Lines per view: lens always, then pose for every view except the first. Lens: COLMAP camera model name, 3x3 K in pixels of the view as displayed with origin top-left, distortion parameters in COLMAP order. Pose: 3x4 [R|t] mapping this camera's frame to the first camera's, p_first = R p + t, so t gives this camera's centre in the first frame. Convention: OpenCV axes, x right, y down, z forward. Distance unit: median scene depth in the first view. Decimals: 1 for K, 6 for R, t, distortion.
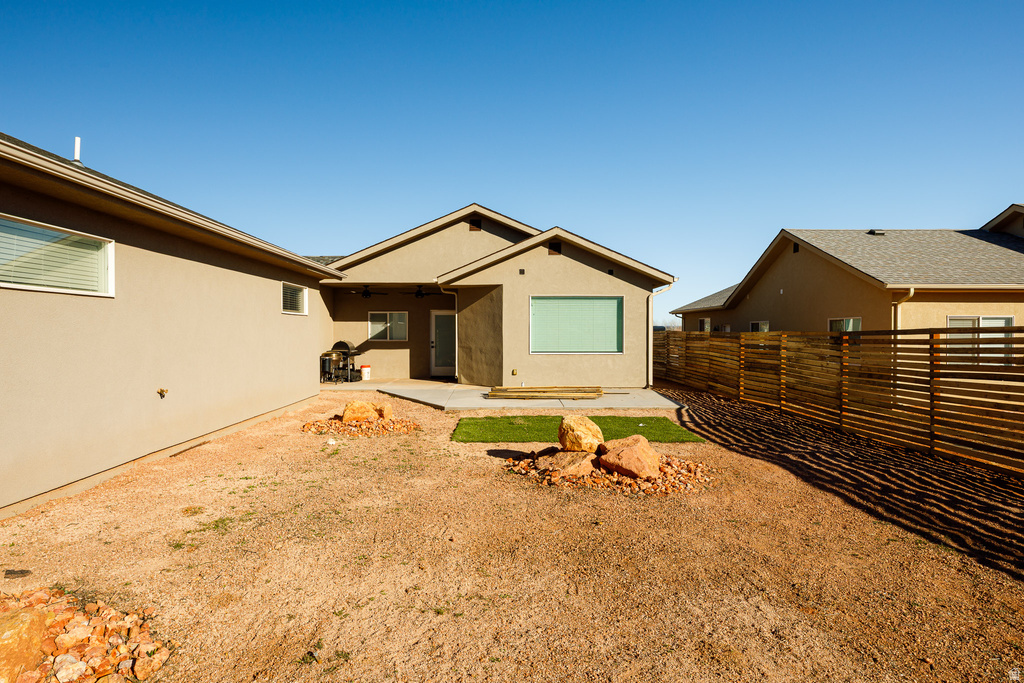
lens RADIAL K [[593.4, 0, 510.9], [0, 593.4, 337.0], [0, 0, 1]] dist [-0.001772, -0.000125]
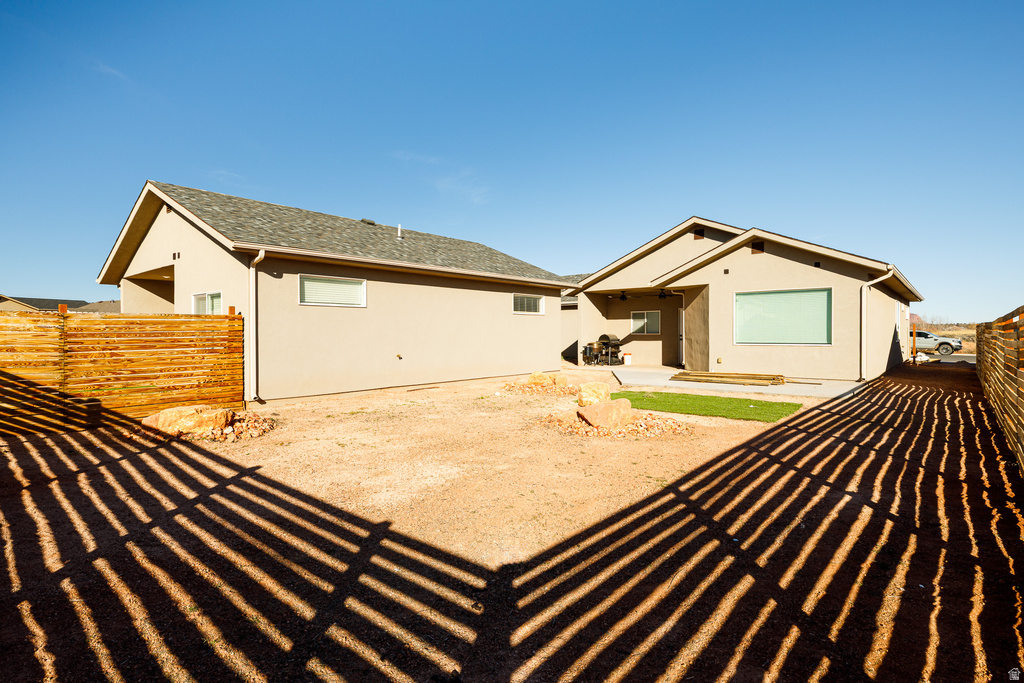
lens RADIAL K [[519.9, 0, 516.5], [0, 519.9, 342.7], [0, 0, 1]] dist [-0.004444, 0.000998]
pose [[0.745500, 0.007301, -0.666465, 0.373716], [0.000674, 0.999931, 0.011707, 0.013081], [0.666505, -0.009176, 0.745444, -0.001507]]
